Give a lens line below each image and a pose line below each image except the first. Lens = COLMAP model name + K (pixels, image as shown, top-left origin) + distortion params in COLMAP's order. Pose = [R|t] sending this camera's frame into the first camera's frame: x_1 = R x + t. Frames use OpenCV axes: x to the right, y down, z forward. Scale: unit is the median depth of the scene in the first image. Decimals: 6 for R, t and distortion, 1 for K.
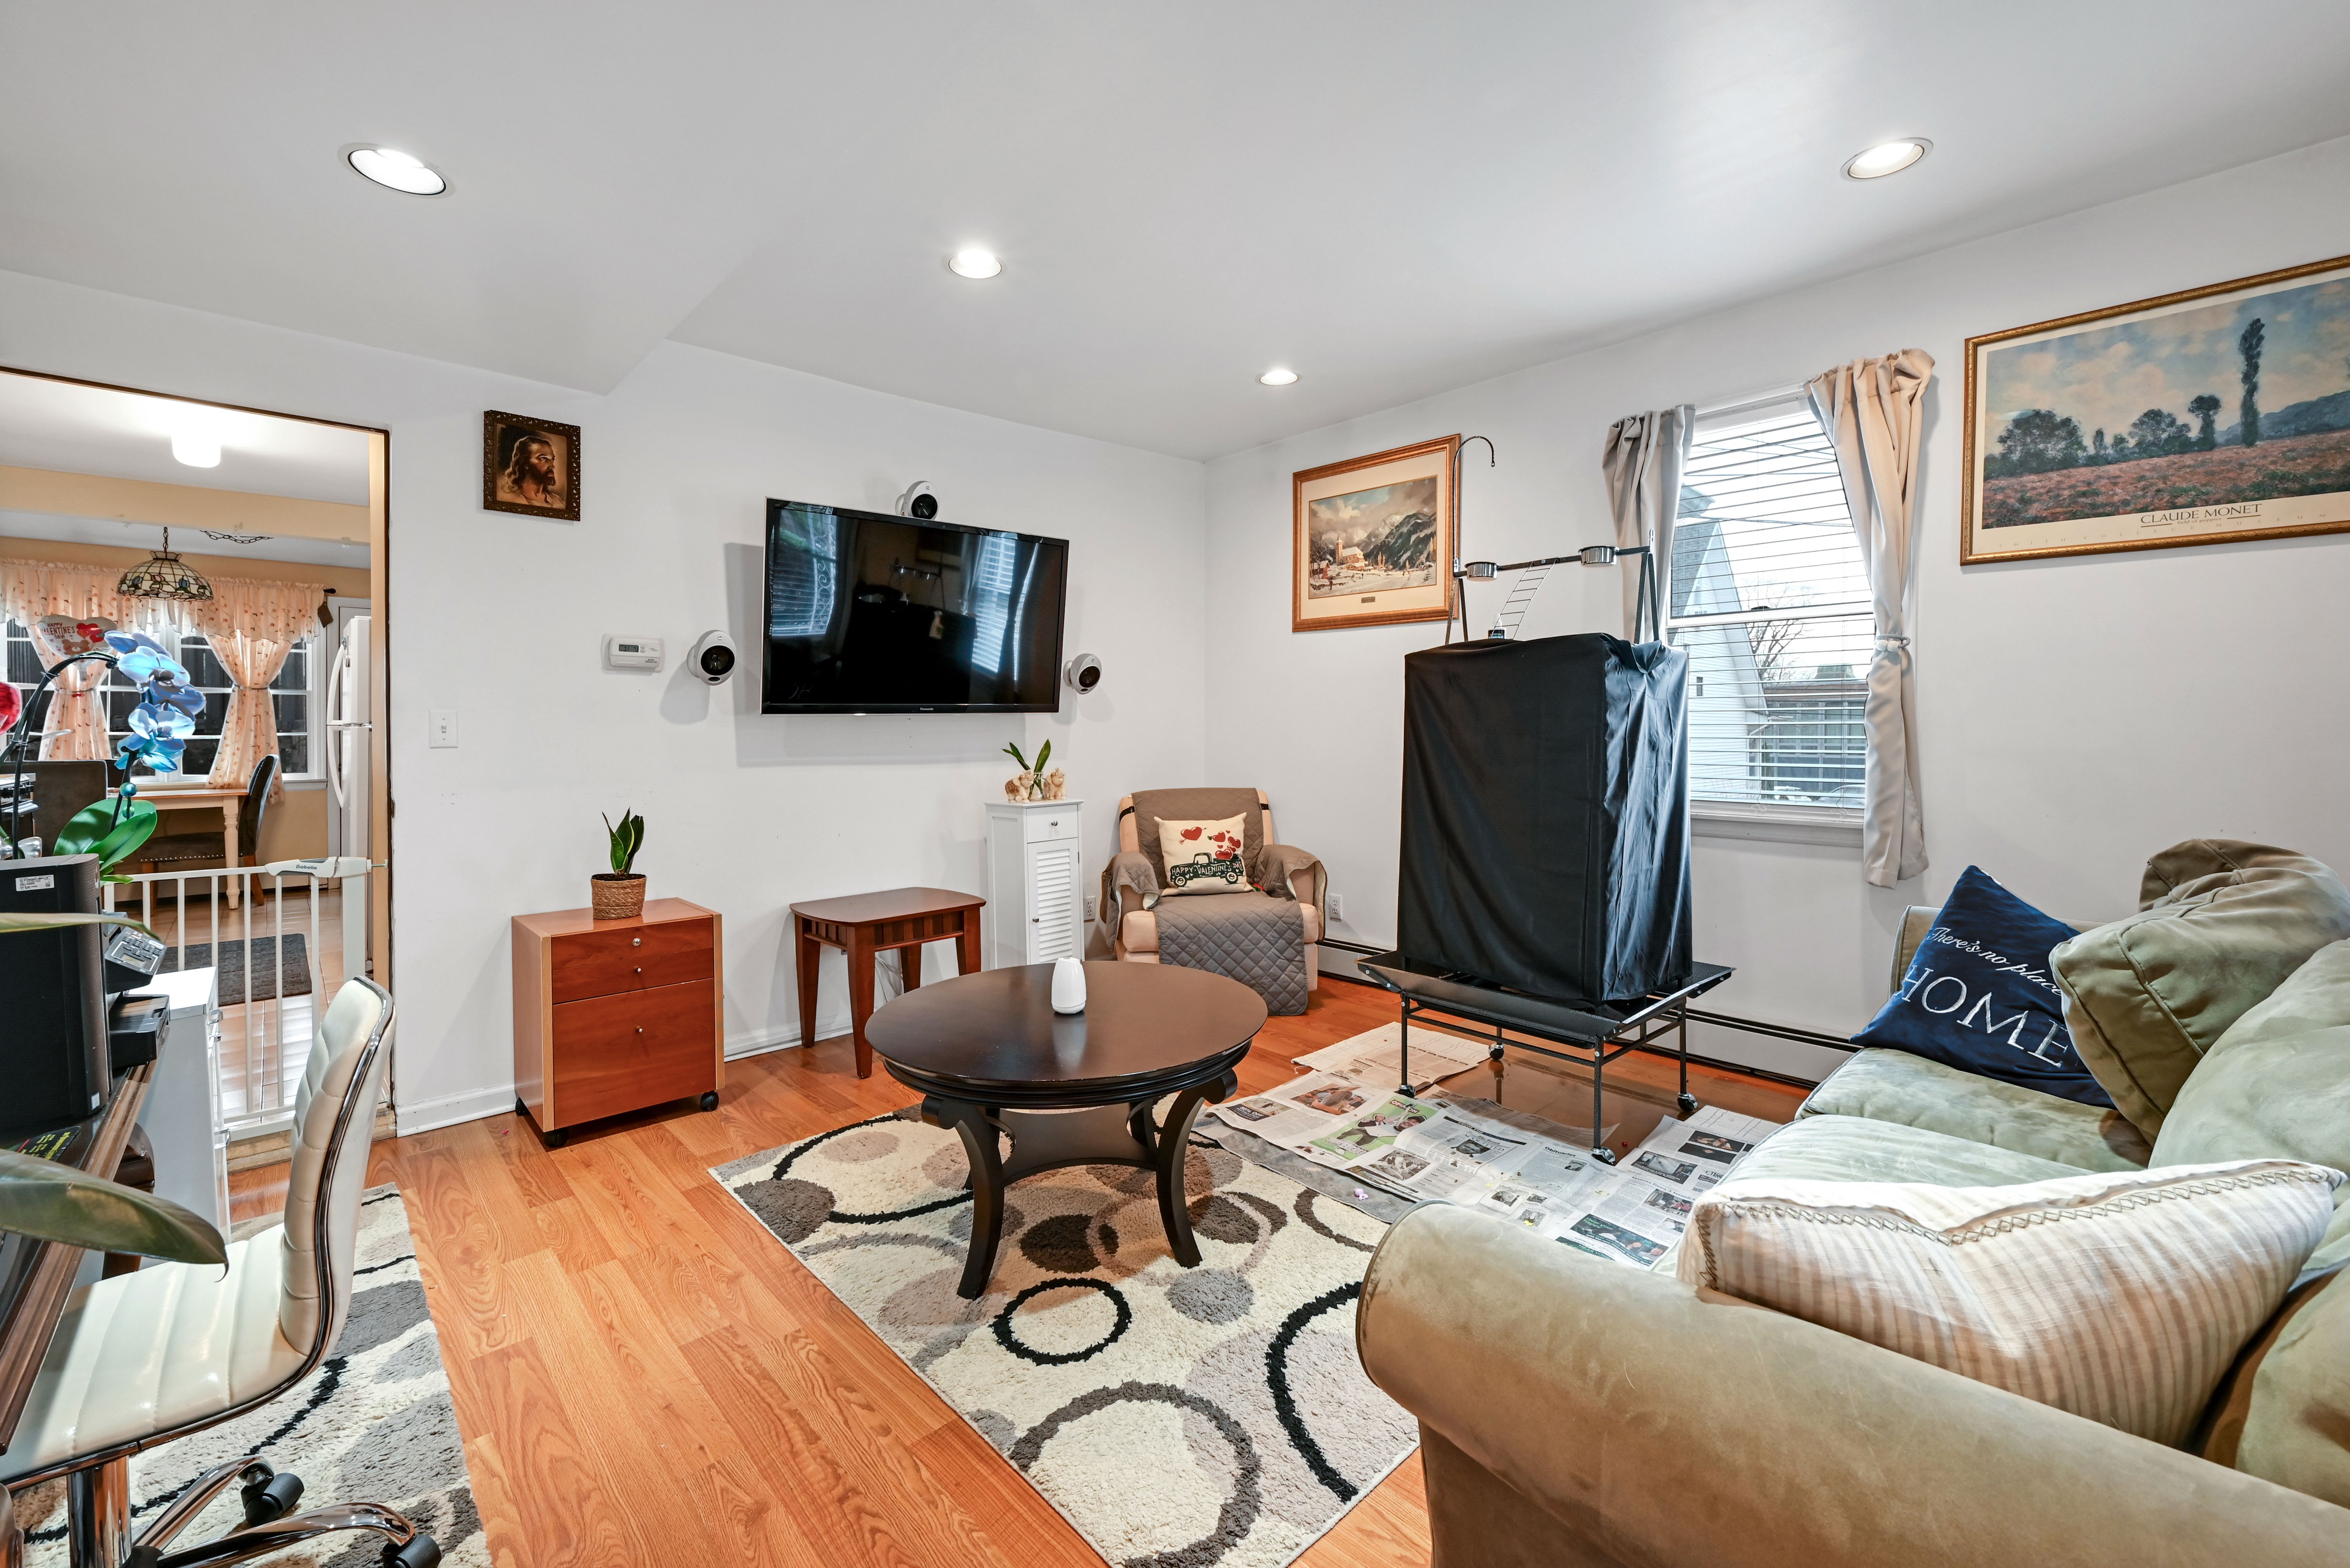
lens RADIAL K [[953.8, 0, 1159.8], [0, 953.8, 743.2], [0, 0, 1]] dist [-0.001242, 0.000131]
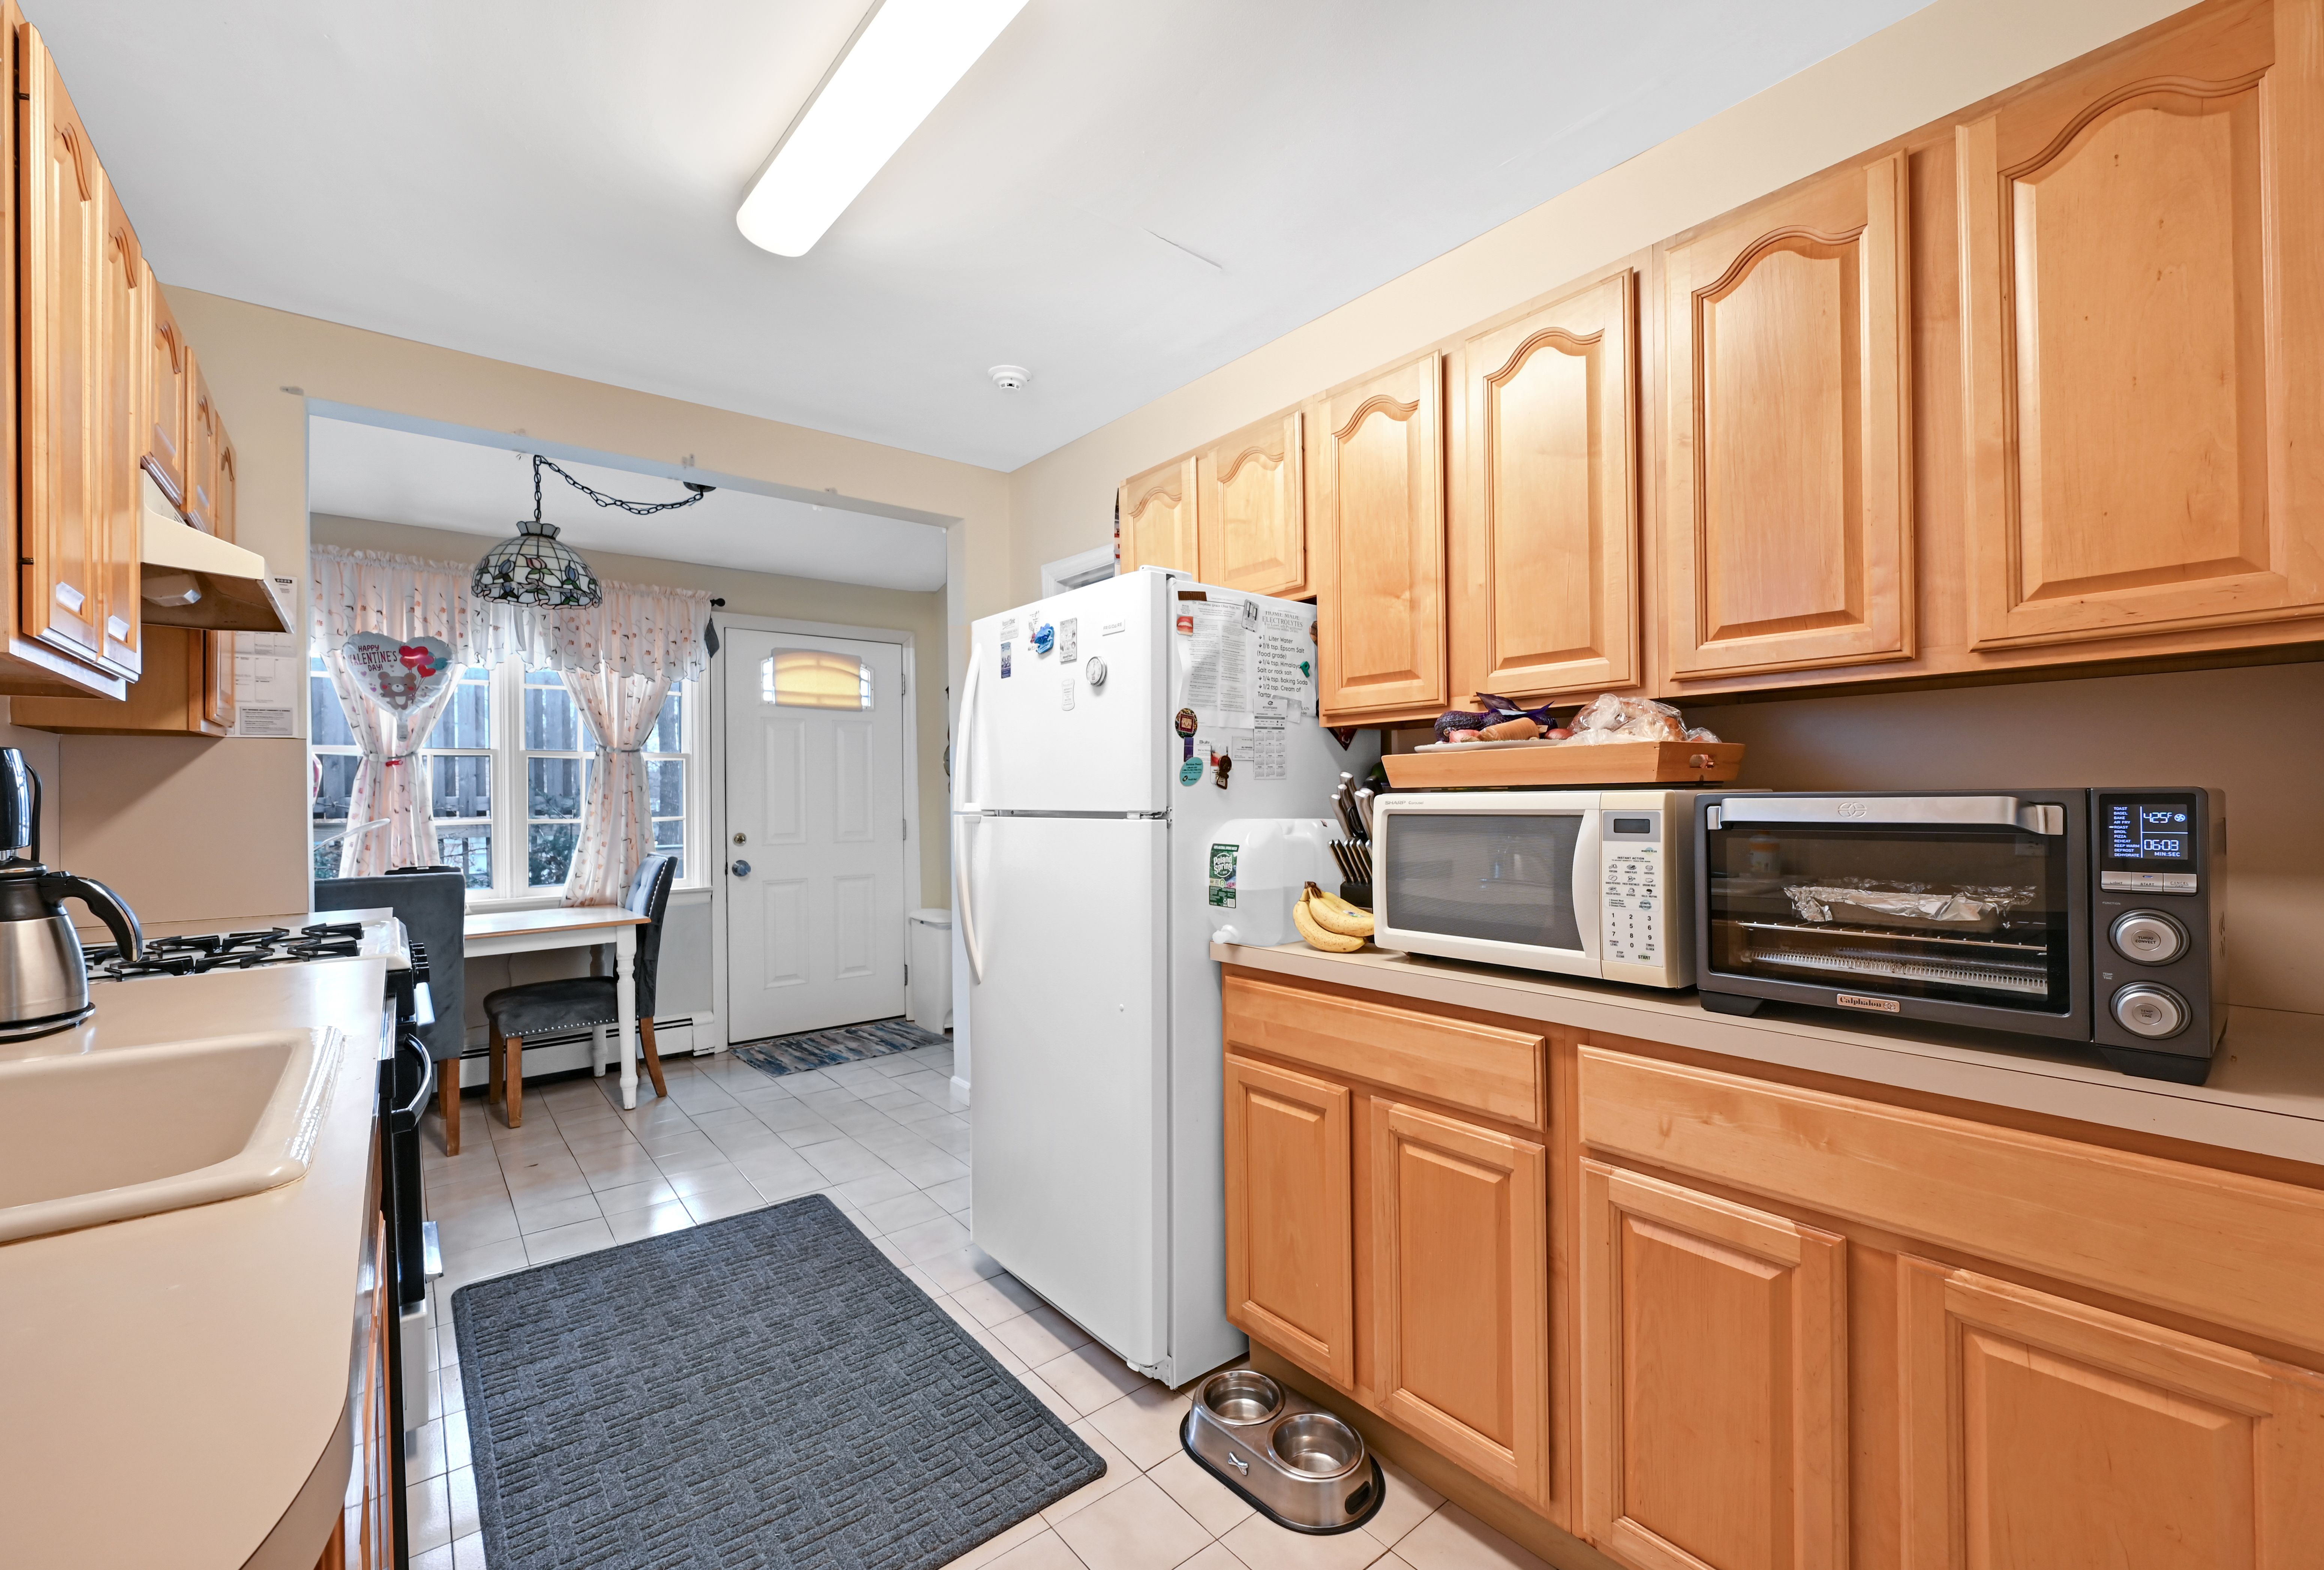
lens RADIAL K [[945.8, 0, 1160.1], [0, 945.8, 786.8], [0, 0, 1]] dist [-0.000555, -0.000045]
pose [[0.997183, -0.012939, -0.073882, -0.582148], [0.011532, 0.999745, -0.019438, -0.016869], [0.074115, 0.018531, 0.997078, 0.415114]]
